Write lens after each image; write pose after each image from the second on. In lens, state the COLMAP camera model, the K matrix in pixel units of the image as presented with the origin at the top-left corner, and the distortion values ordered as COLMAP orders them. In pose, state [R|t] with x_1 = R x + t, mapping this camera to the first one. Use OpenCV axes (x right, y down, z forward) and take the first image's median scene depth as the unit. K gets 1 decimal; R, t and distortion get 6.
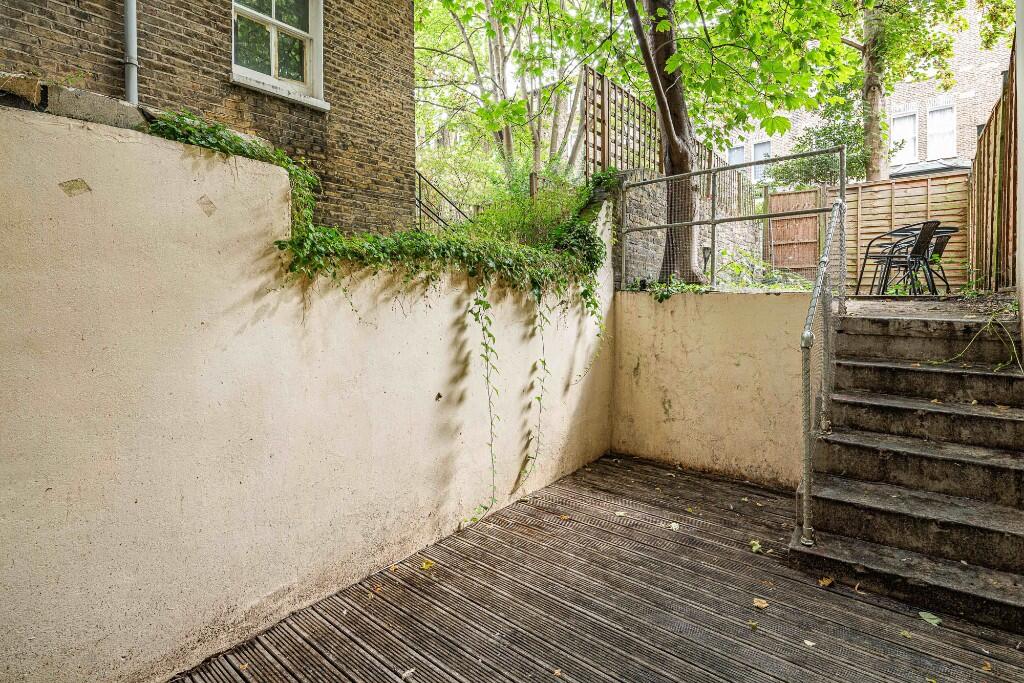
lens RADIAL K [[497.5, 0, 511.2], [0, 497.5, 337.7], [0, 0, 1]] dist [-0.002633, -0.001238]
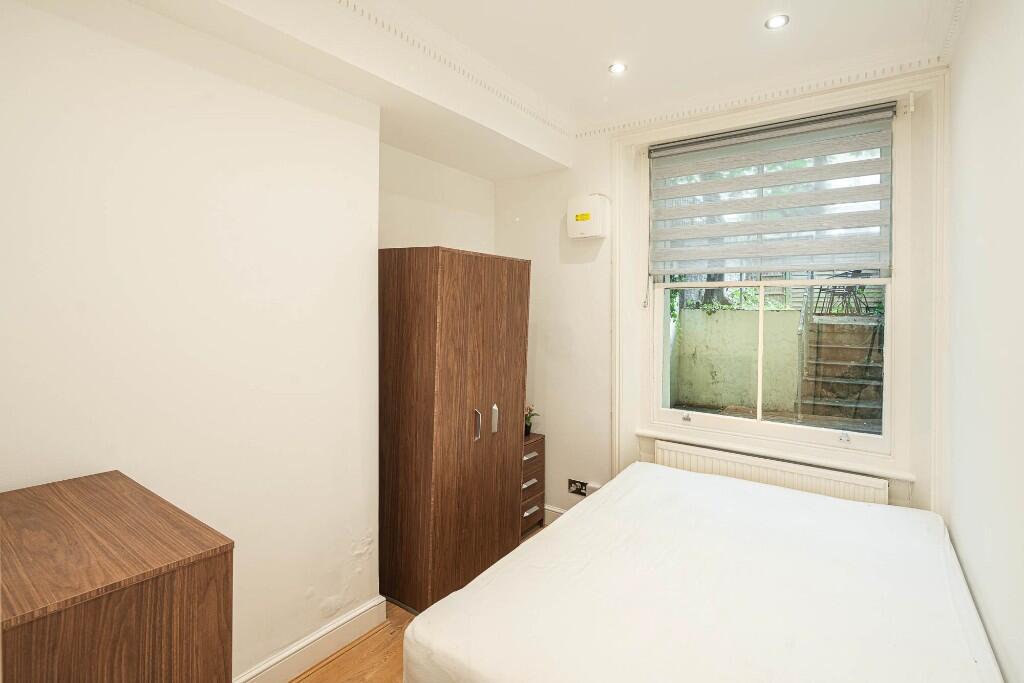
lens RADIAL K [[497.5, 0, 513.1], [0, 497.5, 349.1], [0, 0, 1]] dist [-0.002633, -0.001238]
pose [[0.996584, 0.005836, 0.082374, -0.463886], [-0.004970, 0.999930, -0.010714, 0.061550], [-0.082431, 0.010268, 0.996544, -0.593073]]
